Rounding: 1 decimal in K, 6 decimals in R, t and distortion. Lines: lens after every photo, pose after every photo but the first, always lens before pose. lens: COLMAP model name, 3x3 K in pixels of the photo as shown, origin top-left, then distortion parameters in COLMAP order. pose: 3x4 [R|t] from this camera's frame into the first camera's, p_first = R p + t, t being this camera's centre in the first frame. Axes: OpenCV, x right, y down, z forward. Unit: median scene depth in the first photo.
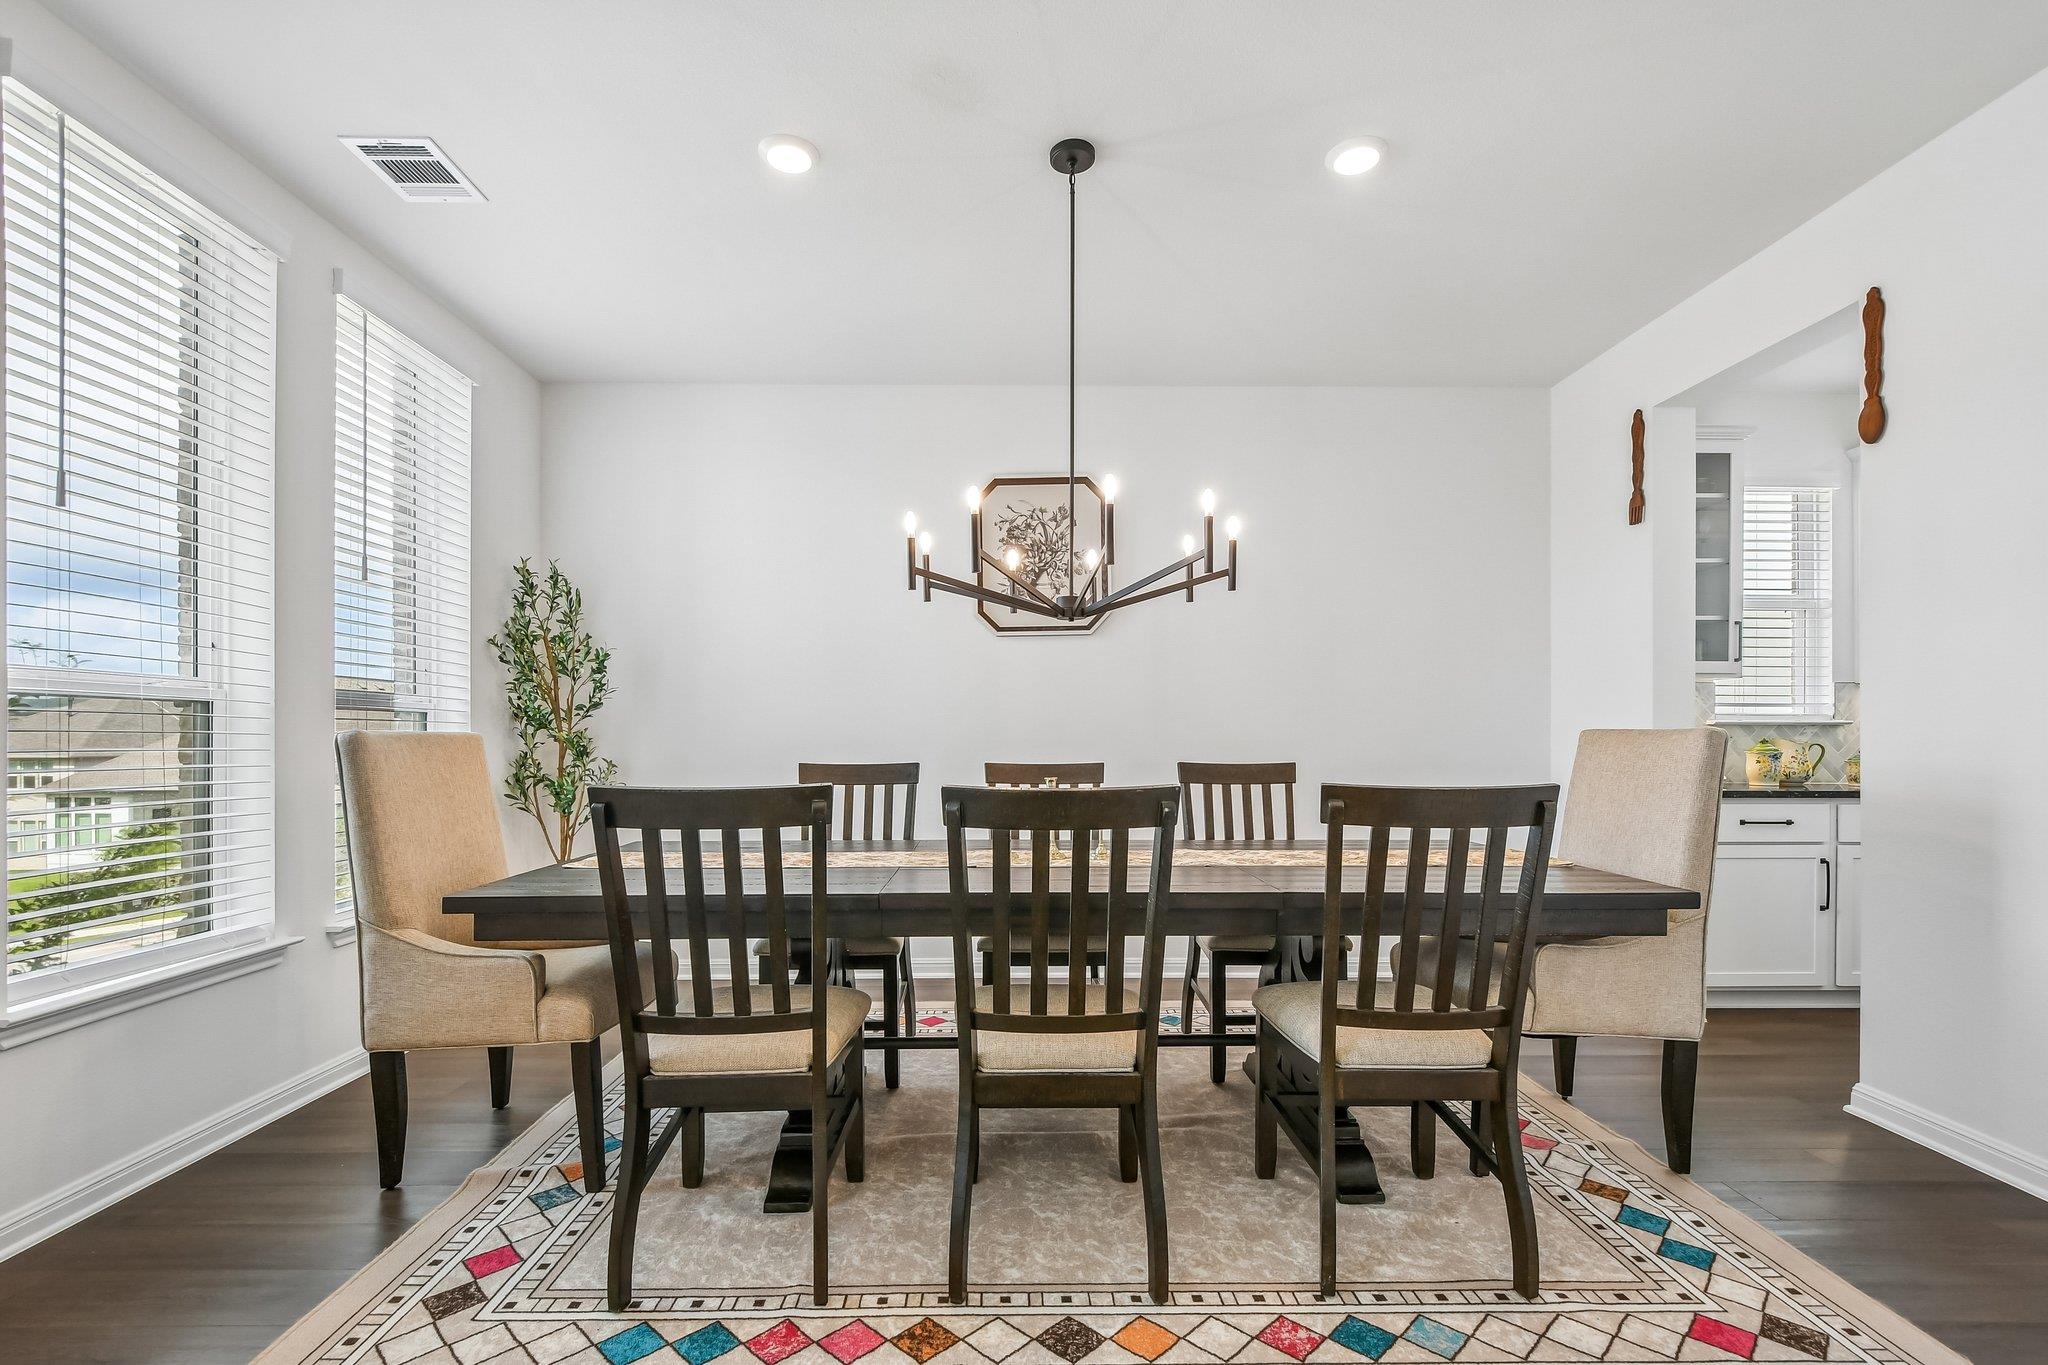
lens RADIAL K [[915.3, 0, 1030.0], [0, 915.3, 738.6], [0, 0, 1]] dist [-0.004664, -0.000031]
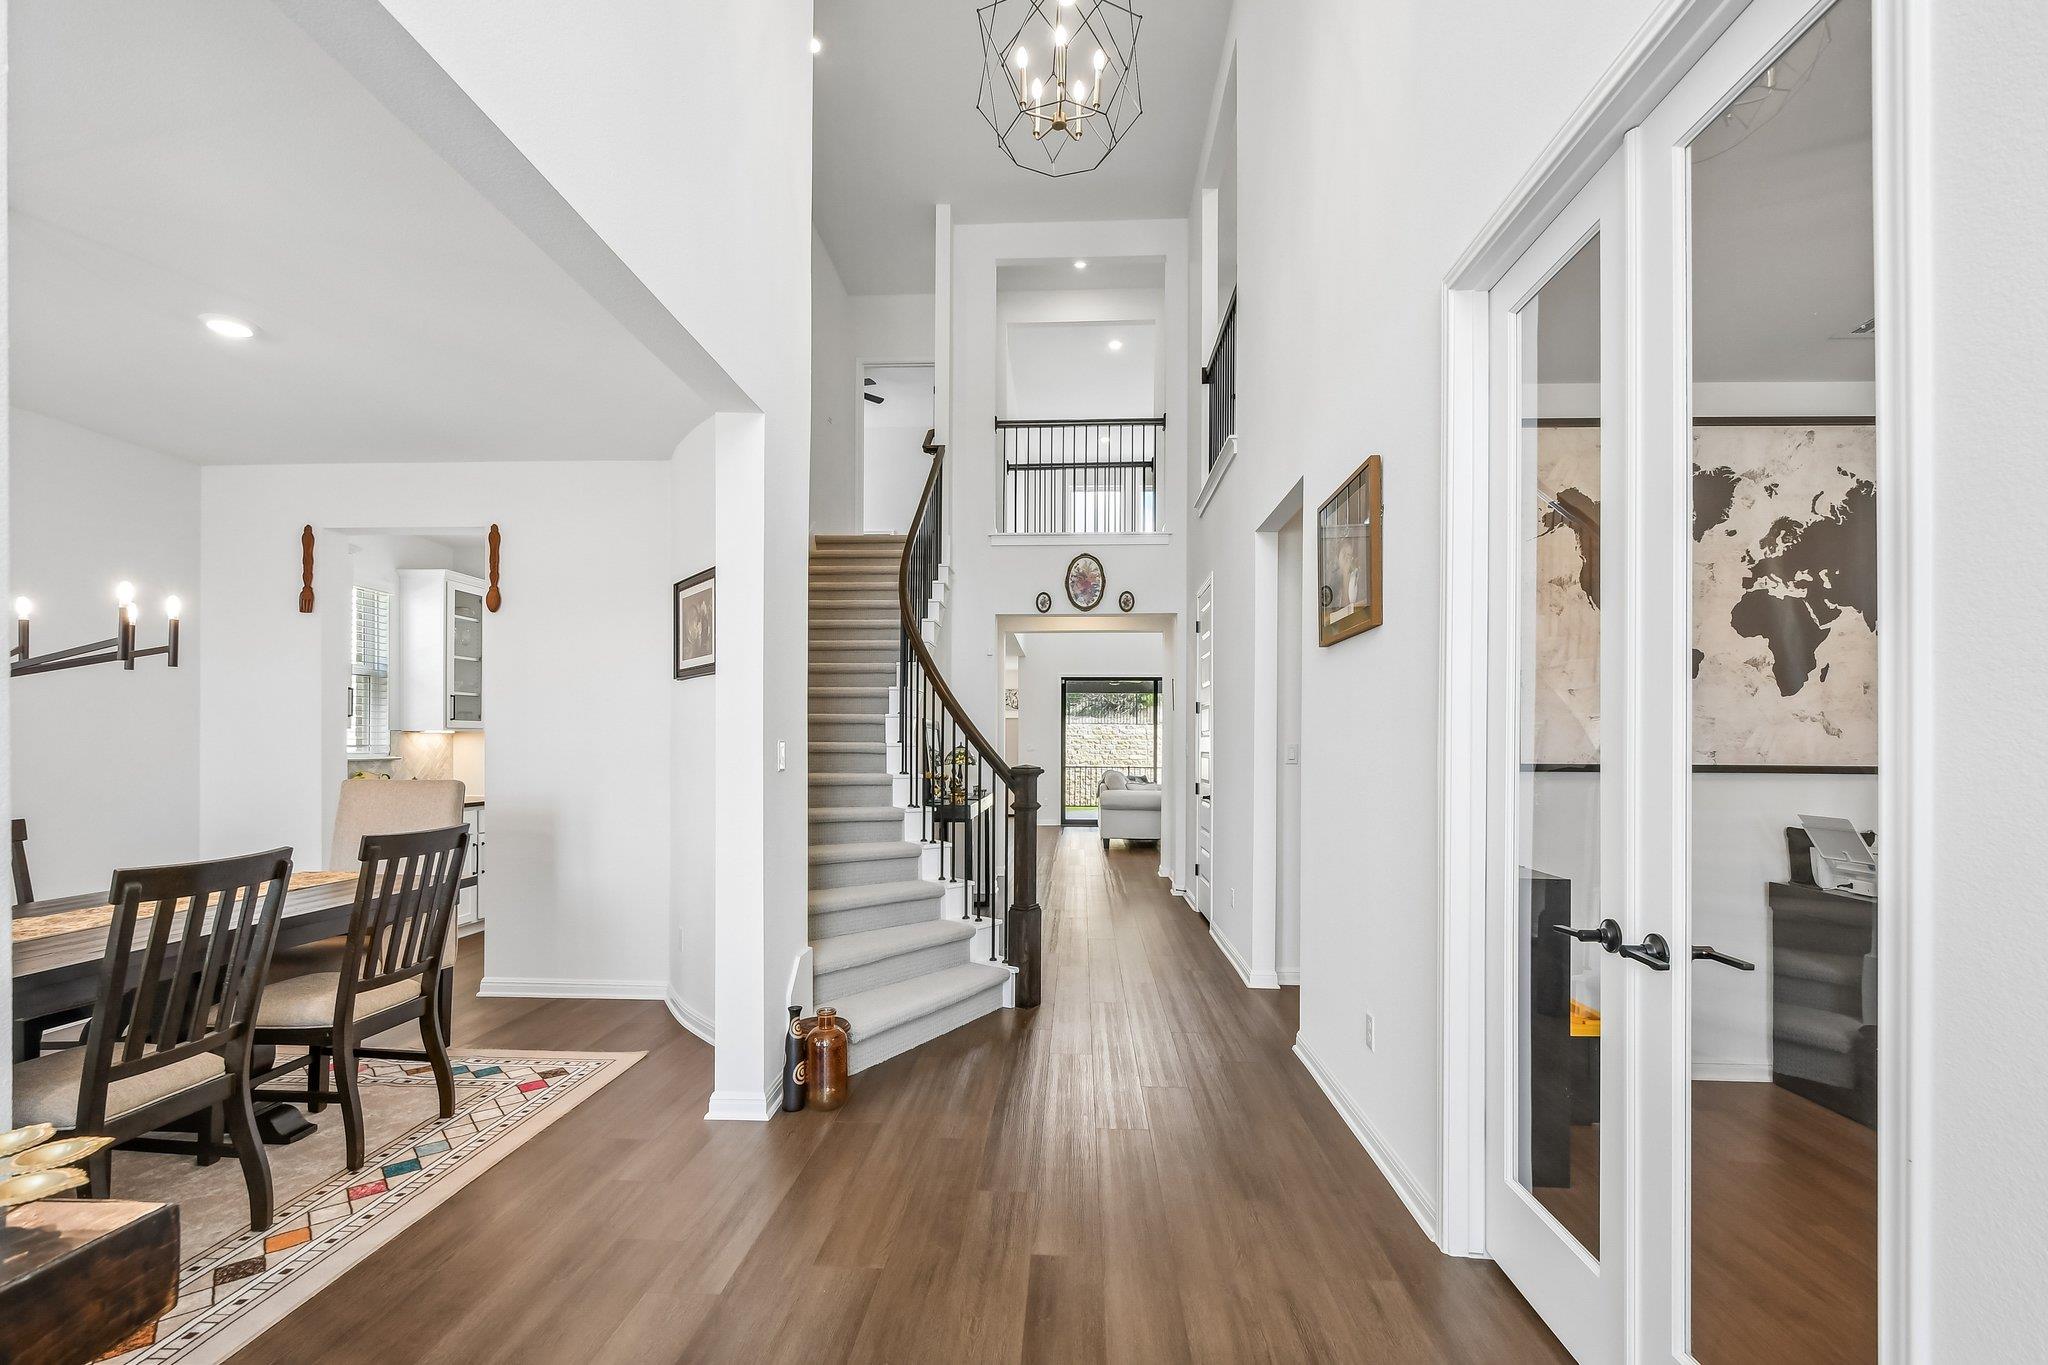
lens RADIAL K [[915.3, 0, 992.0], [0, 915.3, 746.9], [0, 0, 1]] dist [-0.004664, -0.000031]
pose [[0.075177, 0.010662, 0.997113, -1.003359], [-0.007802, 0.999919, -0.010104, -0.068567], [-0.997140, -0.007020, 0.075254, -0.131371]]
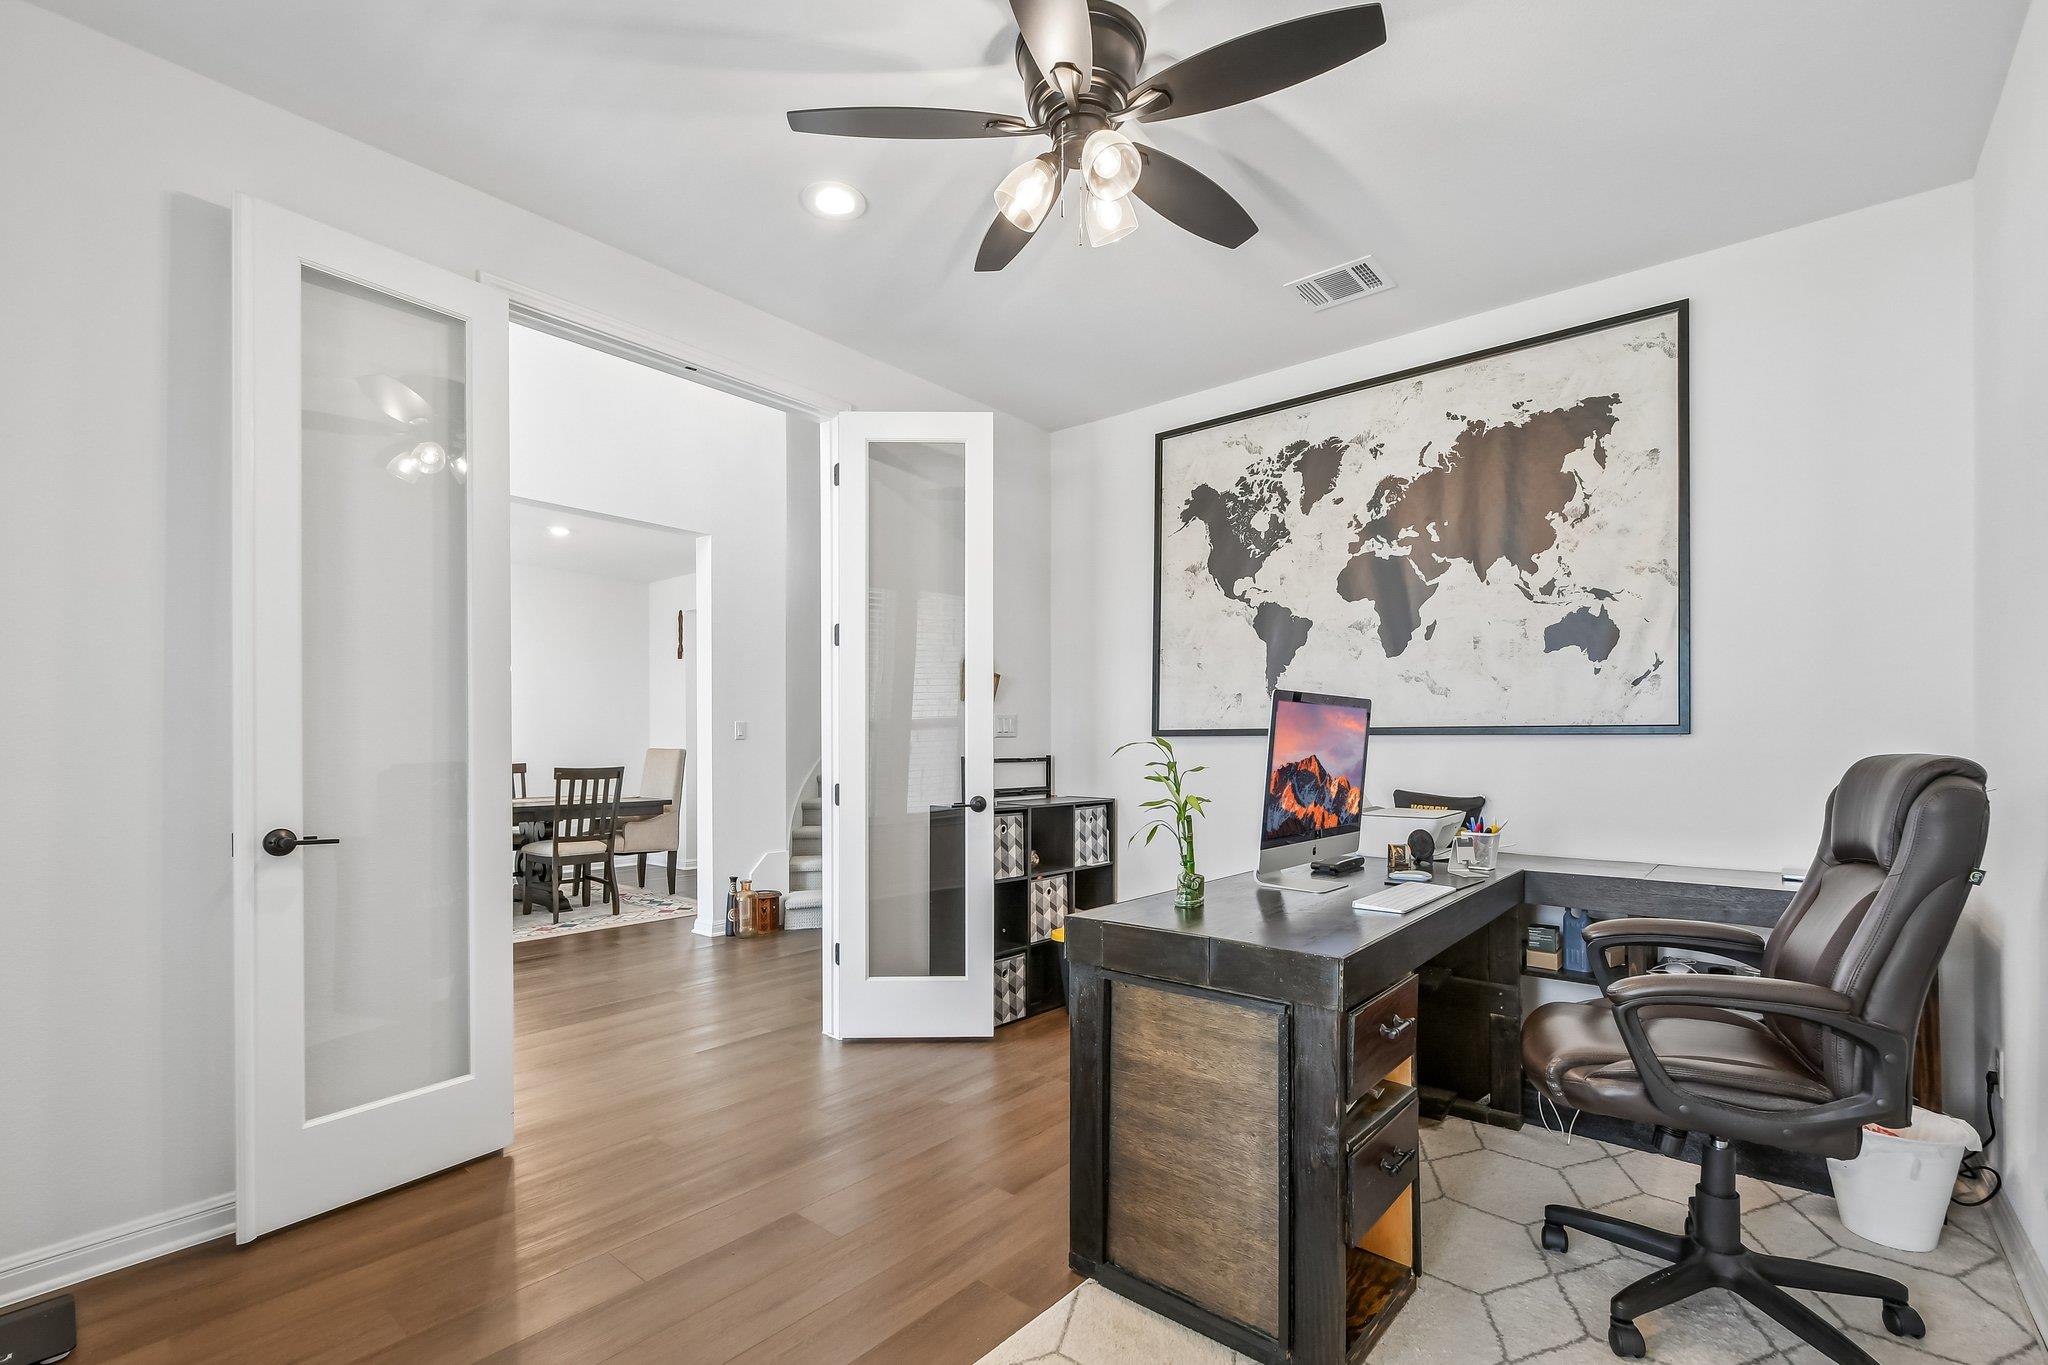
lens RADIAL K [[915.3, 0, 1019.2], [0, 915.3, 739.0], [0, 0, 1]] dist [-0.004664, -0.000031]
pose [[0.665419, 0.000105, 0.746470, -0.908691], [0.003198, 0.999990, -0.002991, -0.037082], [-0.746463, 0.004378, 0.665413, -2.168017]]
